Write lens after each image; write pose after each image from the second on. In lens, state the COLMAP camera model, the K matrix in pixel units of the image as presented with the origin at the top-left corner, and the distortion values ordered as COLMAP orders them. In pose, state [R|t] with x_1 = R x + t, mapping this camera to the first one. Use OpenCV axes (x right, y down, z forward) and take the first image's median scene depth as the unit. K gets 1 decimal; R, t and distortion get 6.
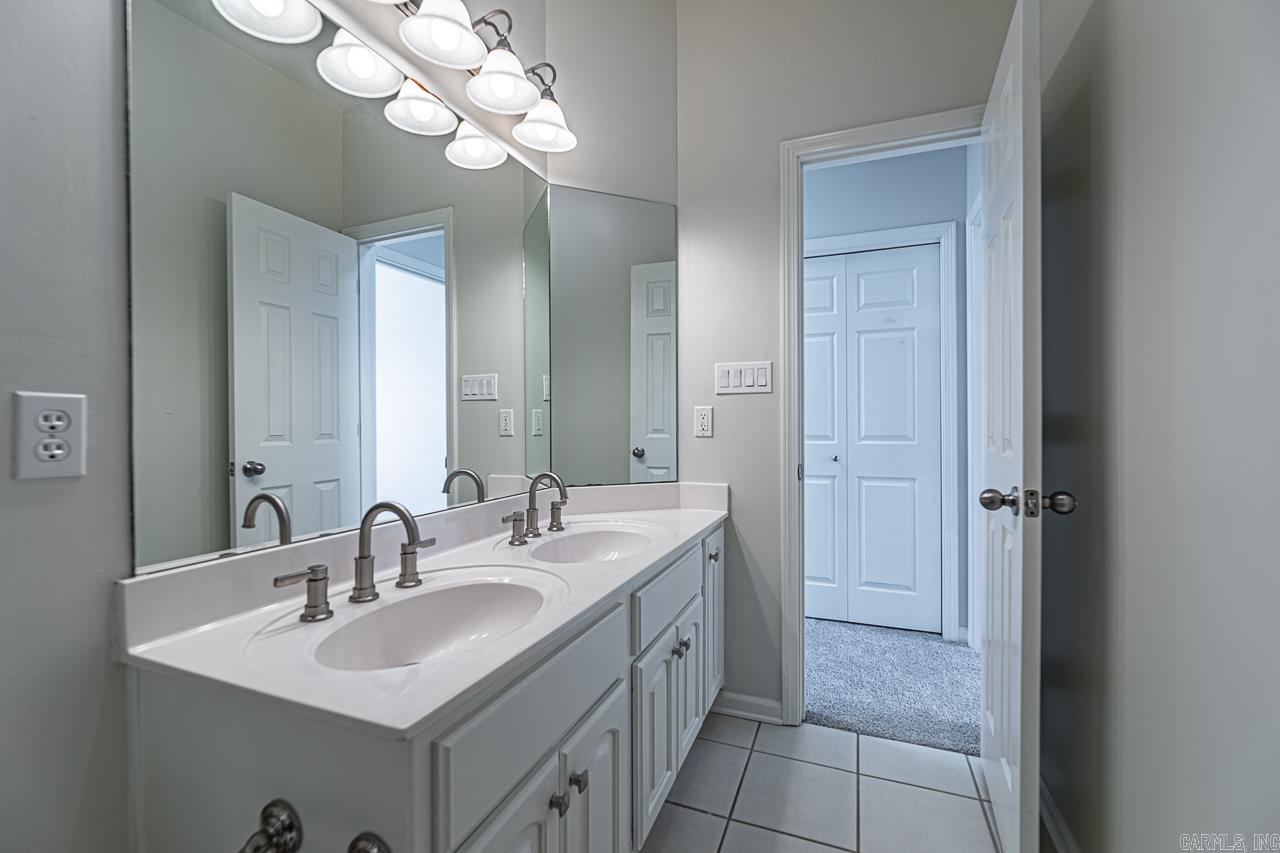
lens RADIAL K [[539.3, 0, 656.6], [0, 539.3, 428.3], [0, 0, 1]] dist [-0.000391, -0.000170]
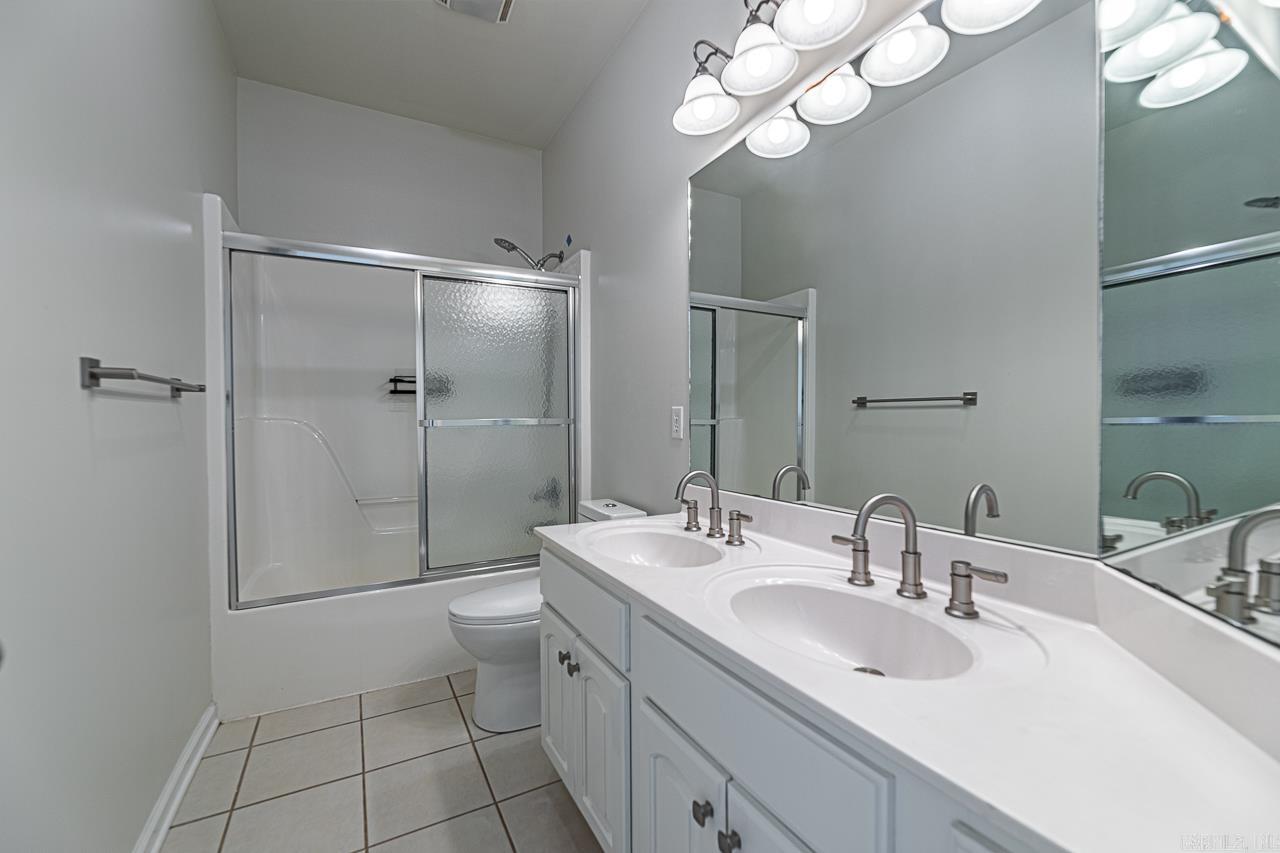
lens RADIAL K [[539.3, 0, 656.6], [0, 539.3, 428.3], [0, 0, 1]] dist [-0.000391, -0.000170]
pose [[-0.615600, 0.020312, -0.787797, 0.562559], [-0.000129, 0.999665, 0.025876, -0.015594], [0.788059, 0.016031, -0.615391, 1.410100]]
